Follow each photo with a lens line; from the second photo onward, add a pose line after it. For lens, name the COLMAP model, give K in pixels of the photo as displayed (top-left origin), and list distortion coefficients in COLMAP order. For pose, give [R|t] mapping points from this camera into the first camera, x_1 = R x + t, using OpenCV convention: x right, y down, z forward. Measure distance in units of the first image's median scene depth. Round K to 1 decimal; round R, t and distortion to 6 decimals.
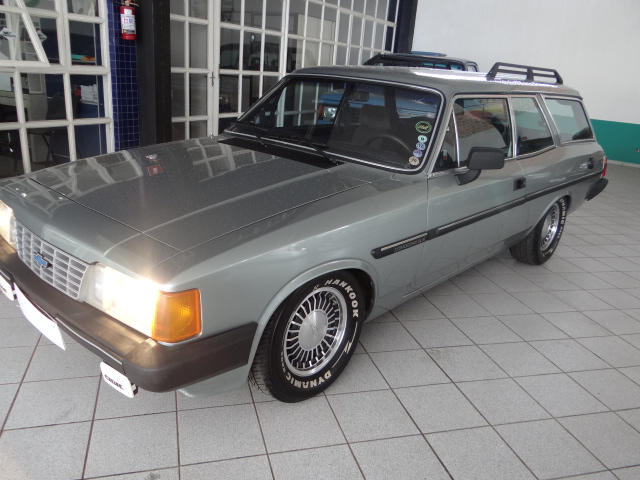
lens RADIAL K [[524.4, 0, 320.0], [0, 524.4, 240.0], [0, 0, 1]] dist [0.001422, -0.001617]
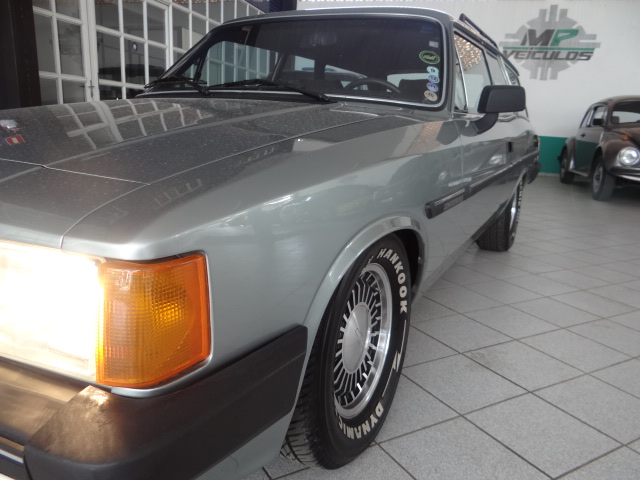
lens RADIAL K [[503.6, 0, 320.0], [0, 503.6, 240.0], [0, 0, 1]] dist [0.002179, 0.003256]
pose [[0.968708, -0.086386, 0.232687, -0.172284], [0.103039, 0.992843, -0.060372, 0.085868], [-0.225807, 0.082459, 0.970676, 0.415739]]
